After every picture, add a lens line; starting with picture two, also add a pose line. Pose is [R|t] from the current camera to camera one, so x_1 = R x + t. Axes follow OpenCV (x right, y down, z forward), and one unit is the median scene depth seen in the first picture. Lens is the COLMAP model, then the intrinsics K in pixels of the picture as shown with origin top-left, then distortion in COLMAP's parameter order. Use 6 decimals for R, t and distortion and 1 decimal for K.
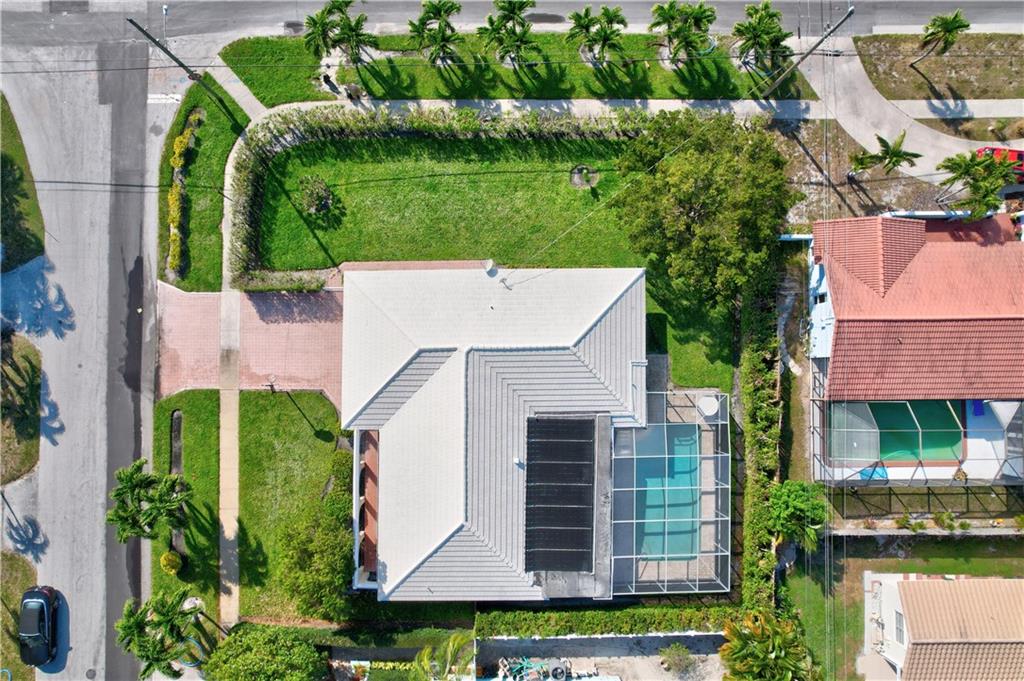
lens RADIAL K [[644.9, 0, 506.2], [0, 644.9, 366.1], [0, 0, 1]] dist [-0.069175, 0.056208]
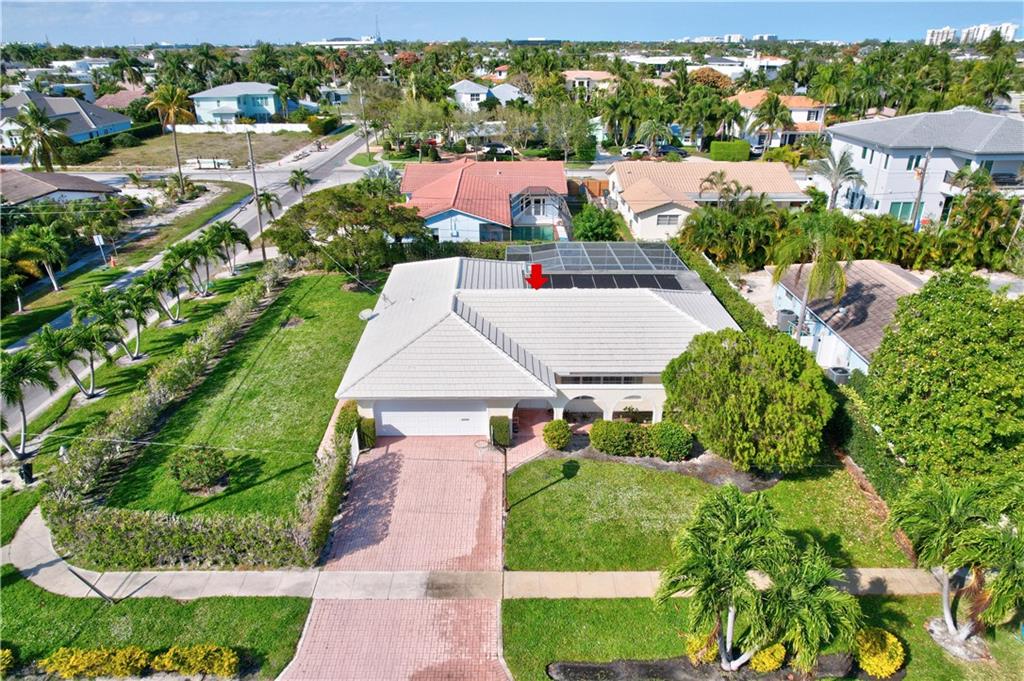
lens RADIAL K [[669.8, 0, 512.0], [0, 669.8, 340.5], [0, 0, 1]] dist [-0.073947, 0.062130]
pose [[-0.008815, -0.423440, 0.905881, -0.842452], [0.999897, 0.006504, 0.012770, 0.036449], [-0.011300, 0.905901, 0.423339, 0.588897]]
